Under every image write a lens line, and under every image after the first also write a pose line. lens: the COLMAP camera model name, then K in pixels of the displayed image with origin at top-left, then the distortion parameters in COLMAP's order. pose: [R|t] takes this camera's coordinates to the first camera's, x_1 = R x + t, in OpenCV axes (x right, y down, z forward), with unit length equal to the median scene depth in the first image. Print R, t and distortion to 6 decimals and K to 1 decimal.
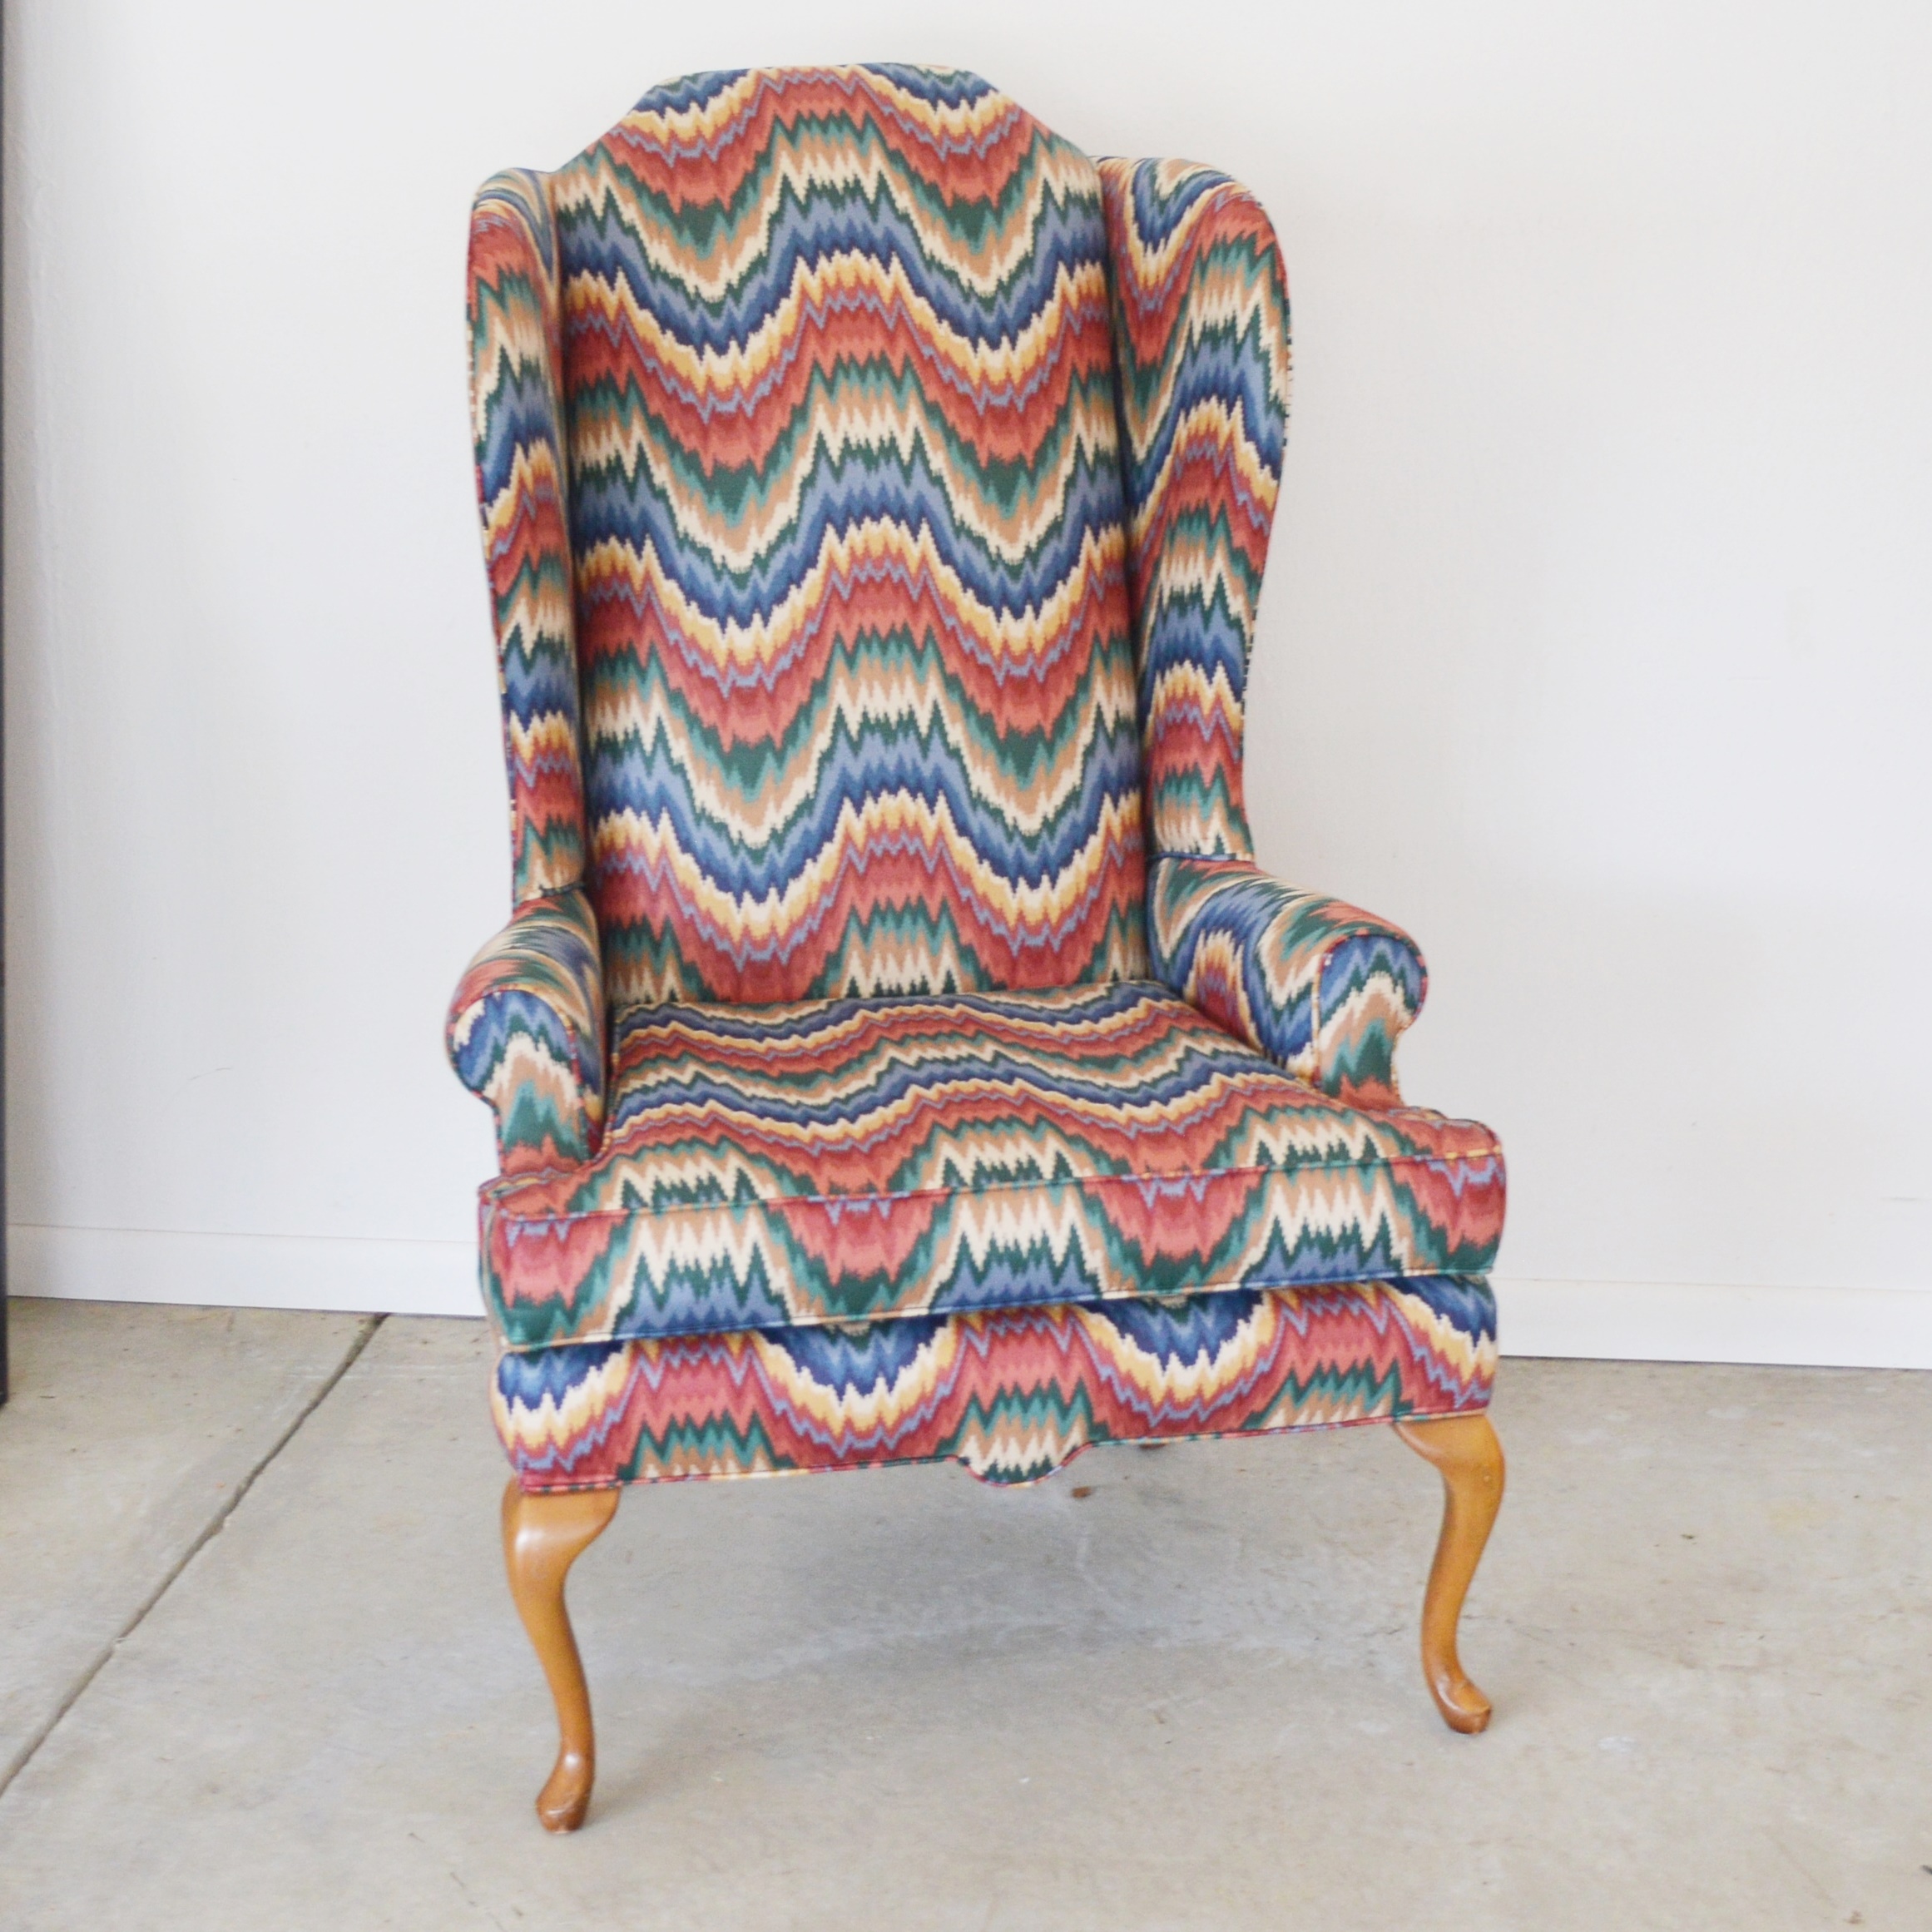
lens RADIAL K [[2313.7, 0, 966.0], [0, 2313.7, 966.0], [0, 0, 1]] dist [-0.004687, -0.039937]
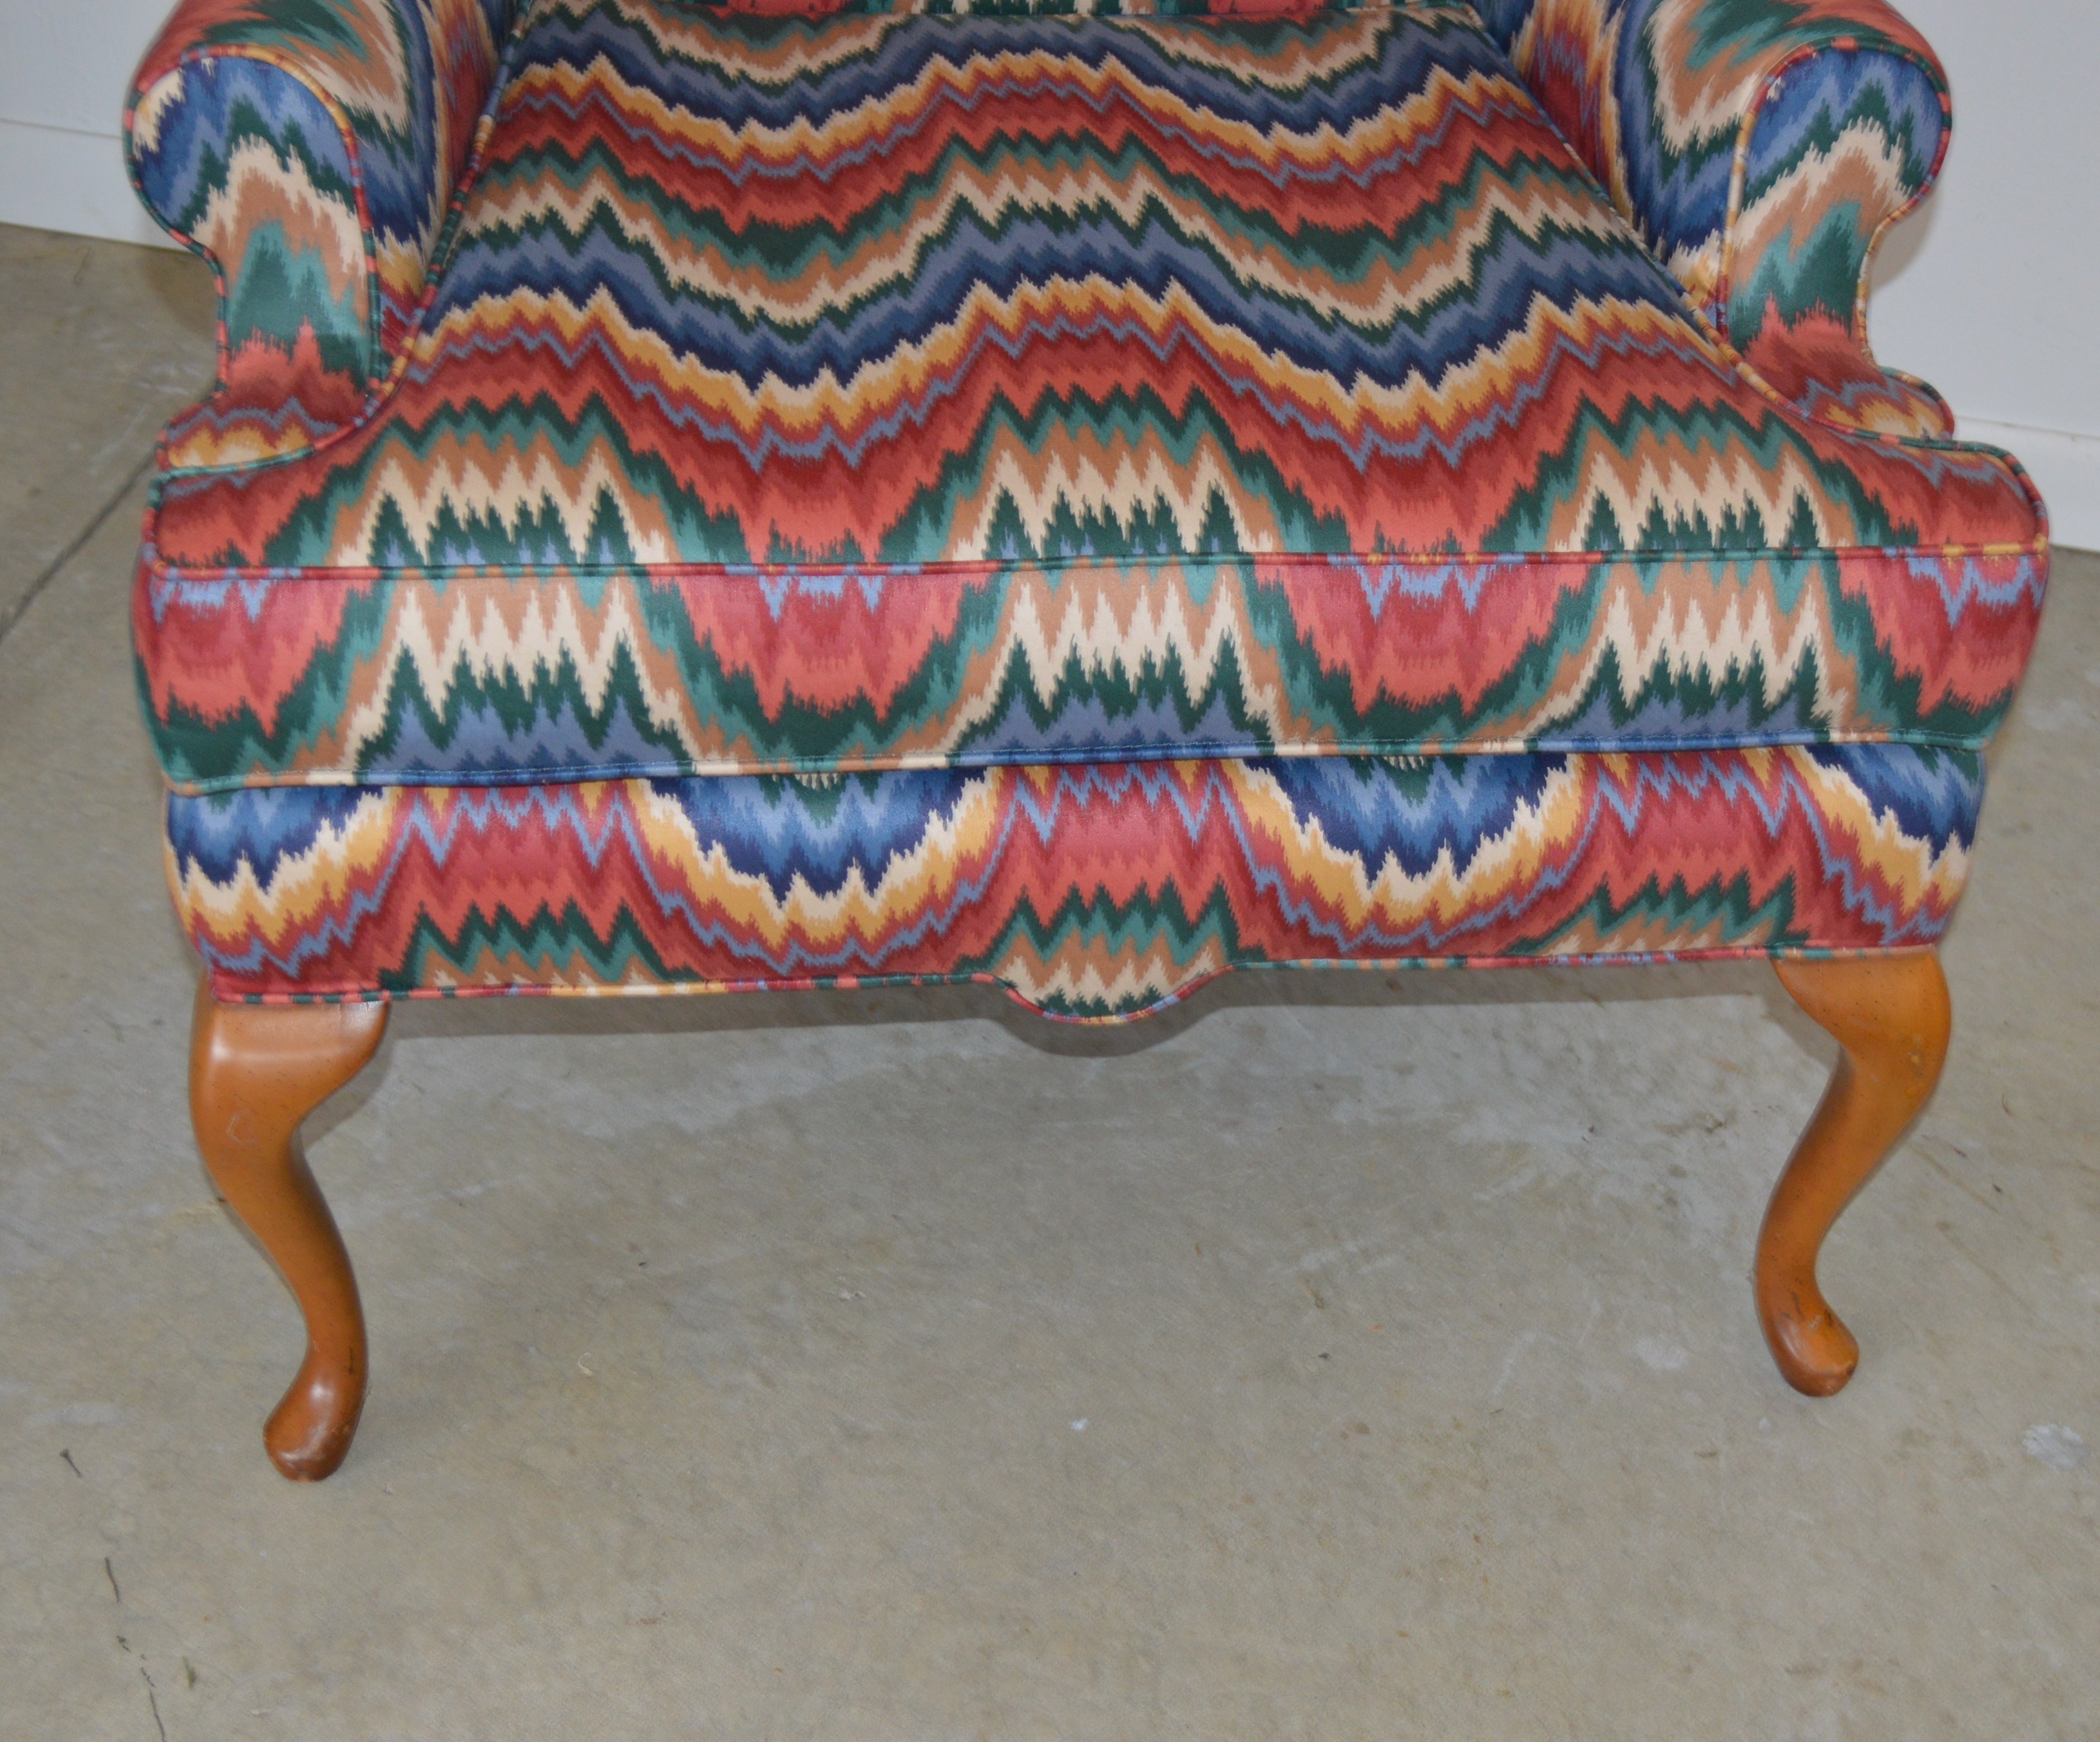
lens RADIAL K [[3303.6, 0, 1050.0], [0, 3303.6, 871.0], [0, 0, 1]] dist [-0.015346, -0.099713]
pose [[0.995447, 0.093183, -0.020052, 0.022929], [-0.082078, 0.944966, 0.316707, -0.067600], [0.048461, -0.313619, 0.948311, 0.229771]]
